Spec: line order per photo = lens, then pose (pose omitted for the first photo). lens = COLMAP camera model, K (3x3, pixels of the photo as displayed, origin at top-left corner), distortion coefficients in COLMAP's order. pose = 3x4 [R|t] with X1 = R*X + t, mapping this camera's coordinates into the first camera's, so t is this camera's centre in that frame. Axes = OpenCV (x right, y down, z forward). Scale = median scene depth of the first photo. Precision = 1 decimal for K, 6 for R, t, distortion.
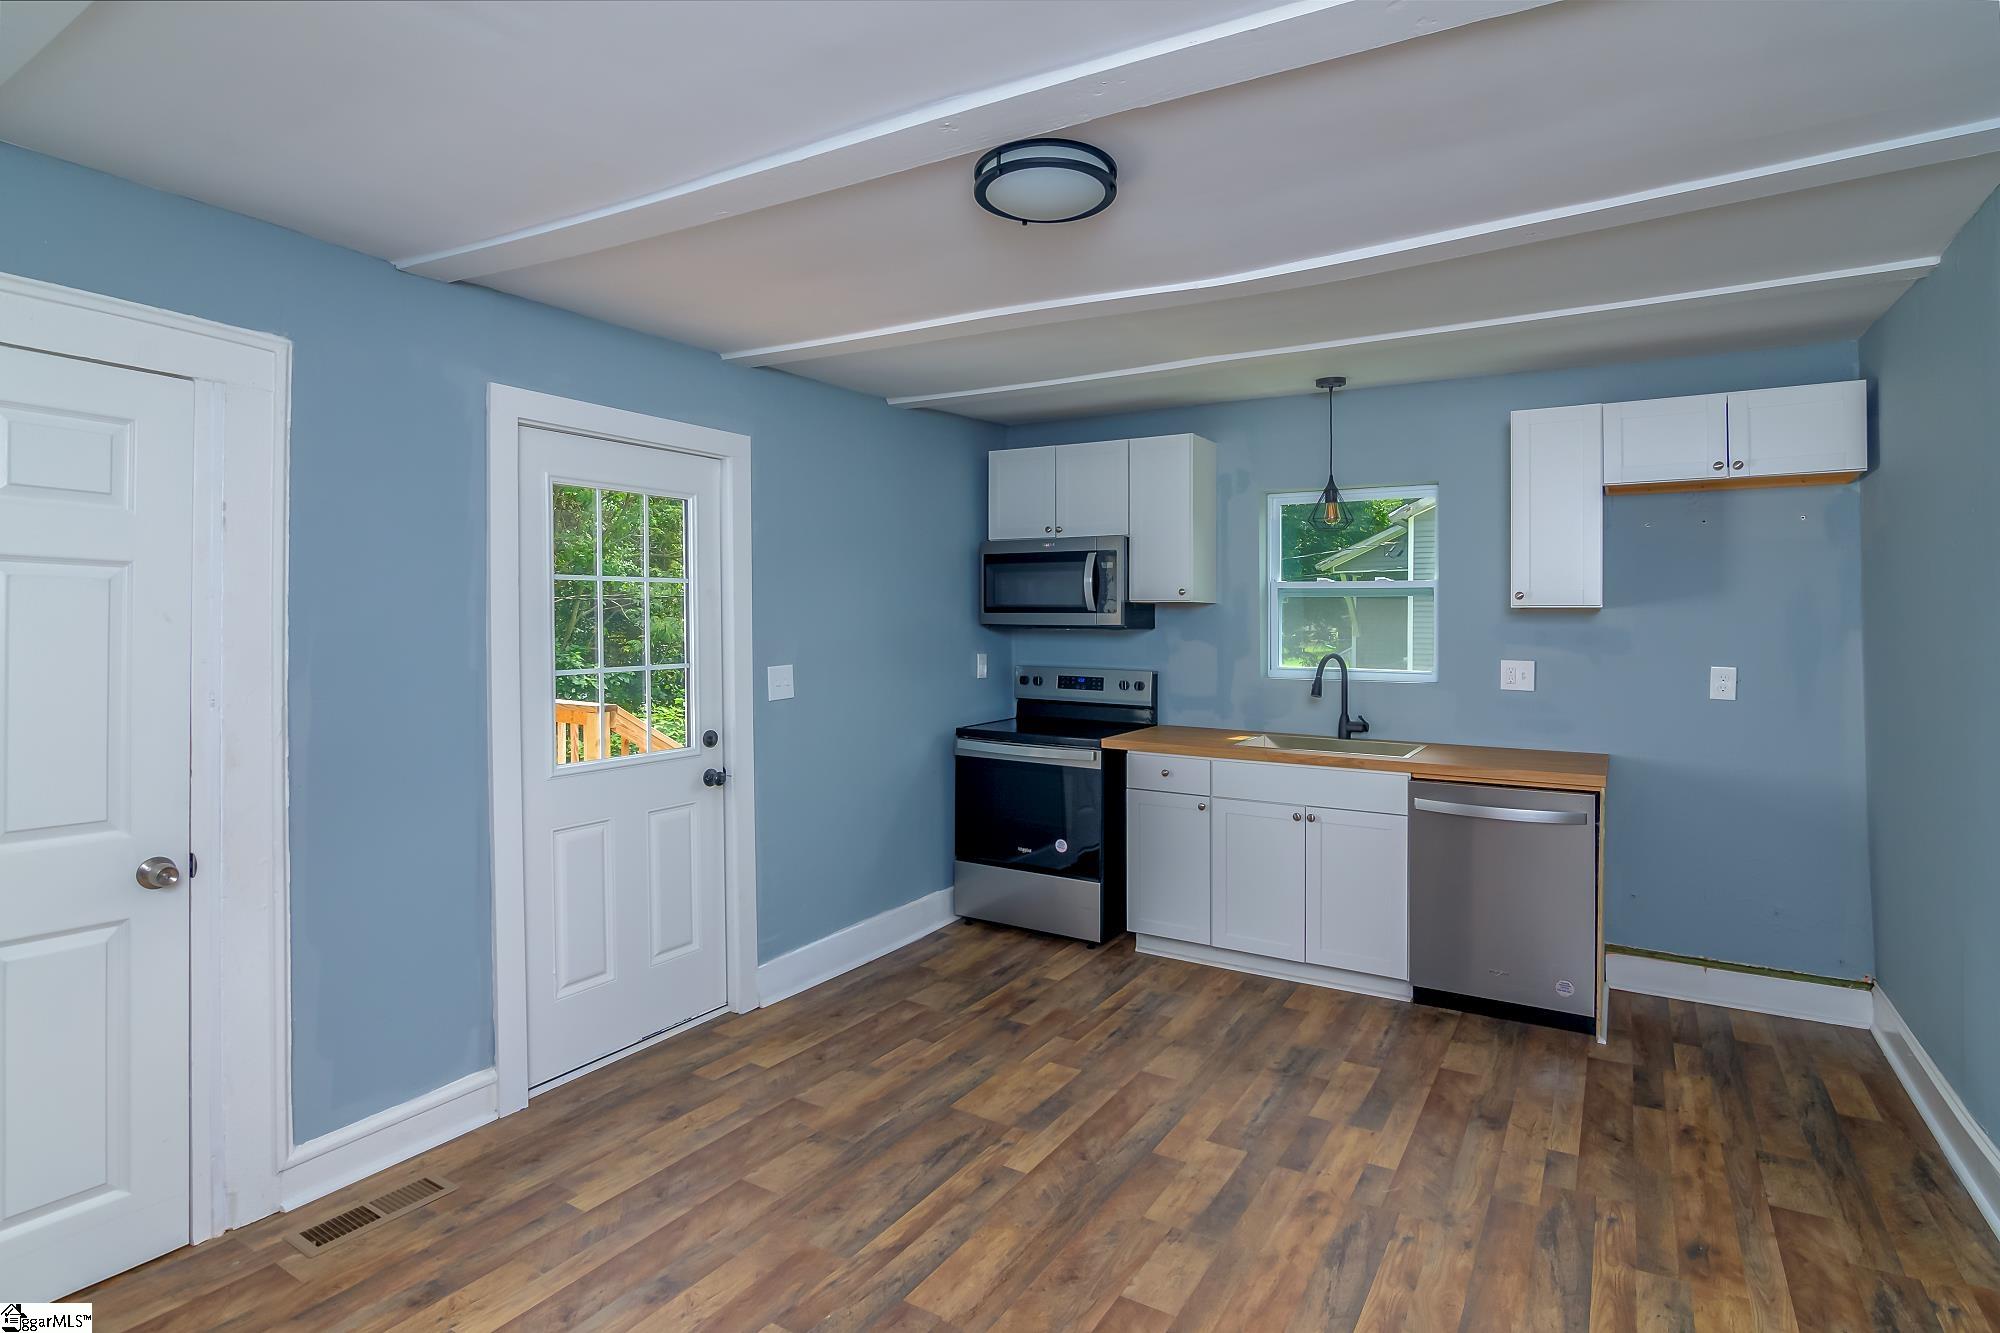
lens RADIAL K [[1005.1, 0, 1024.2], [0, 1005.1, 622.2], [0, 0, 1]] dist [-0.011745, 0.006026]
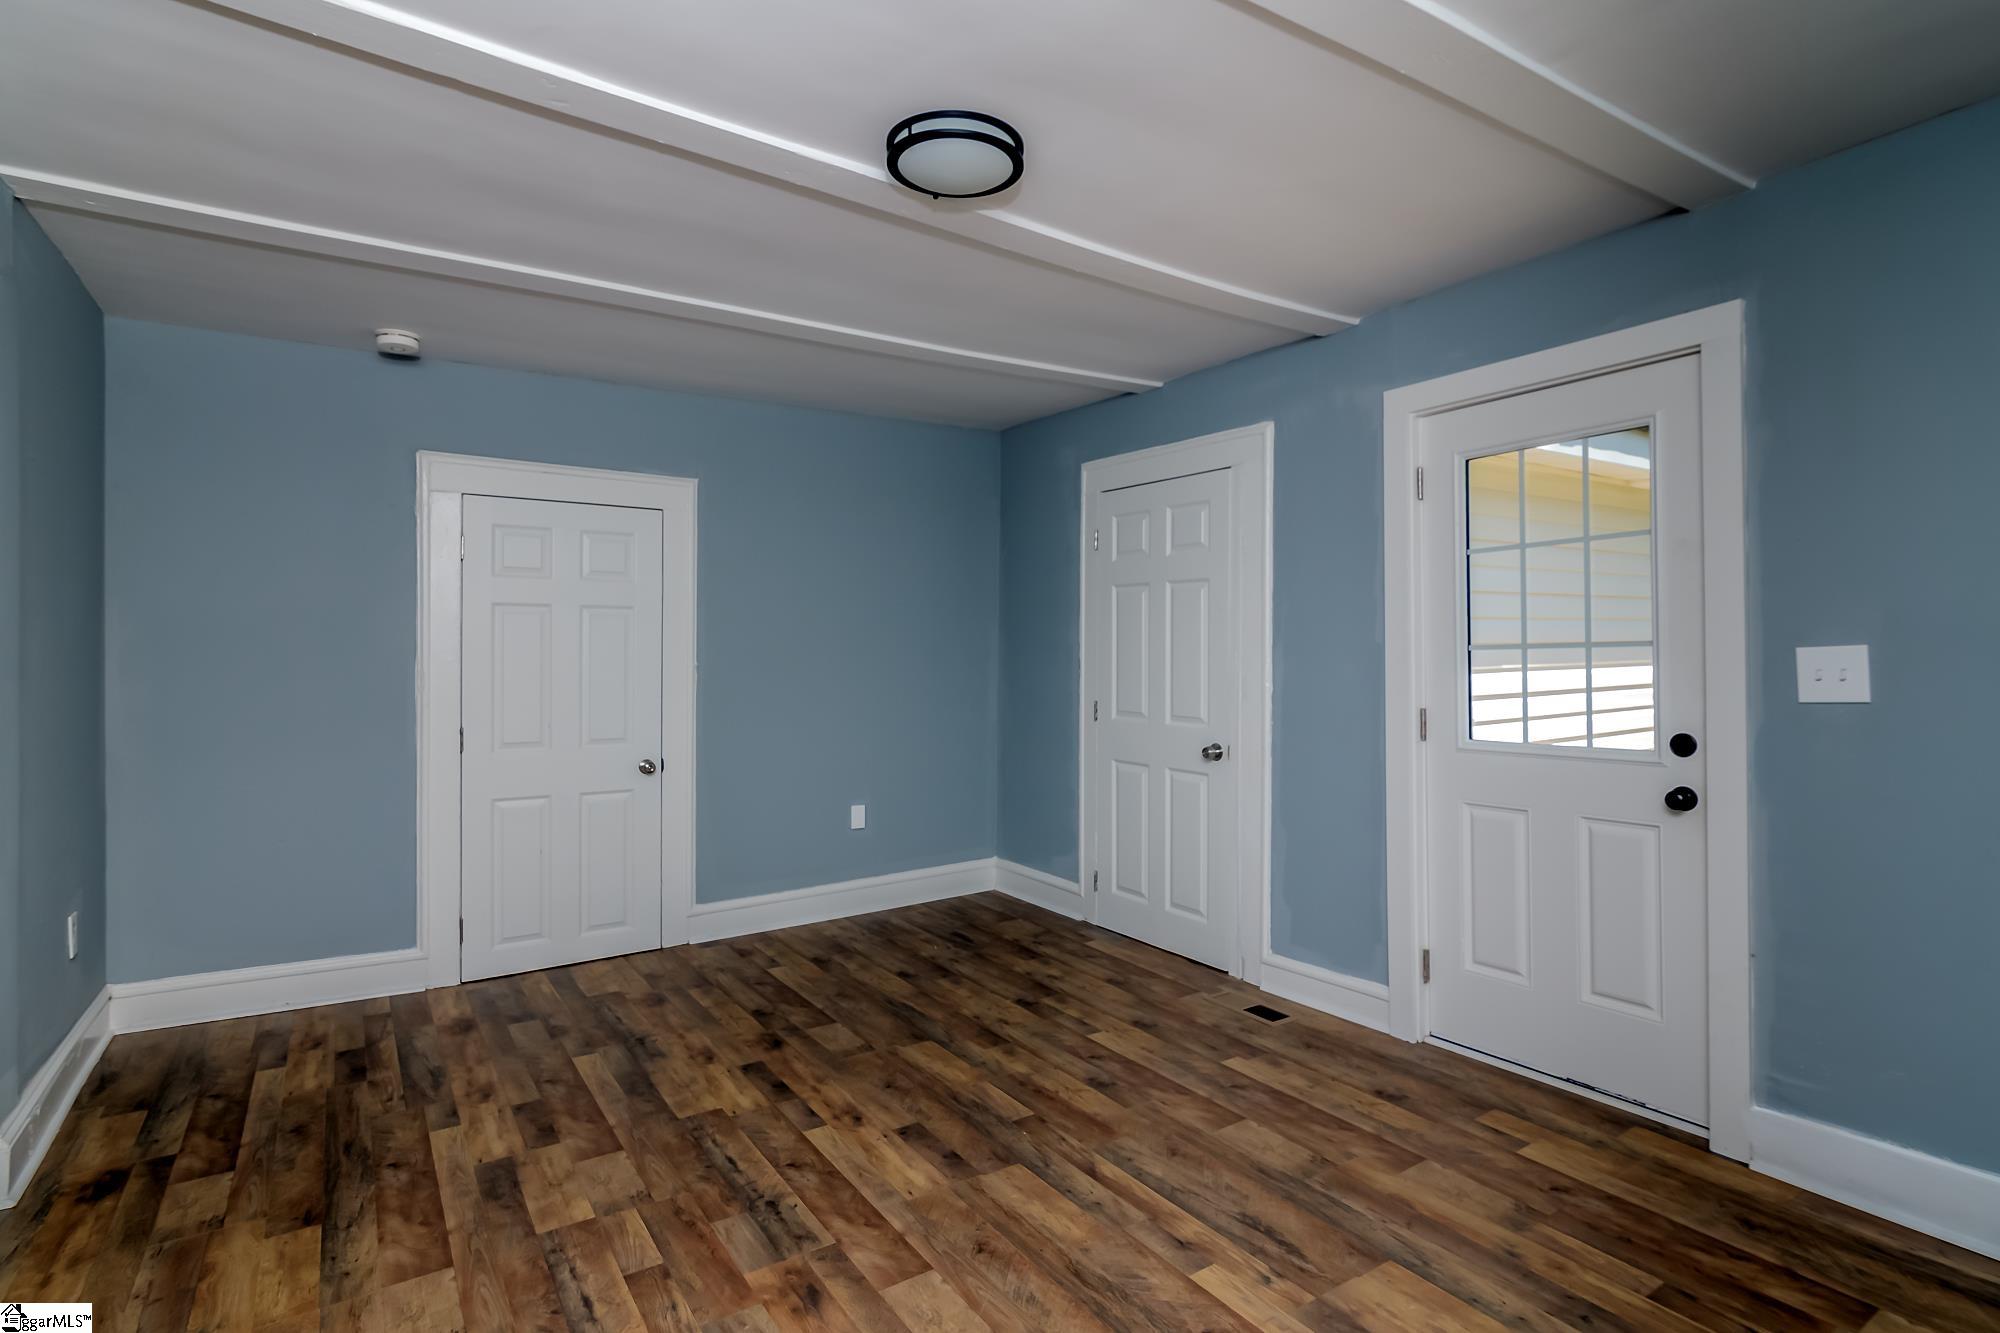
lens RADIAL K [[1005.1, 0, 1005.3], [0, 1005.1, 662.9], [0, 0, 1]] dist [-0.011745, 0.006026]
pose [[-0.431485, 0.008707, -0.902078, 0.562825], [0.009953, 0.999939, 0.004891, 0.050581], [0.902065, -0.006868, -0.431545, 0.894492]]
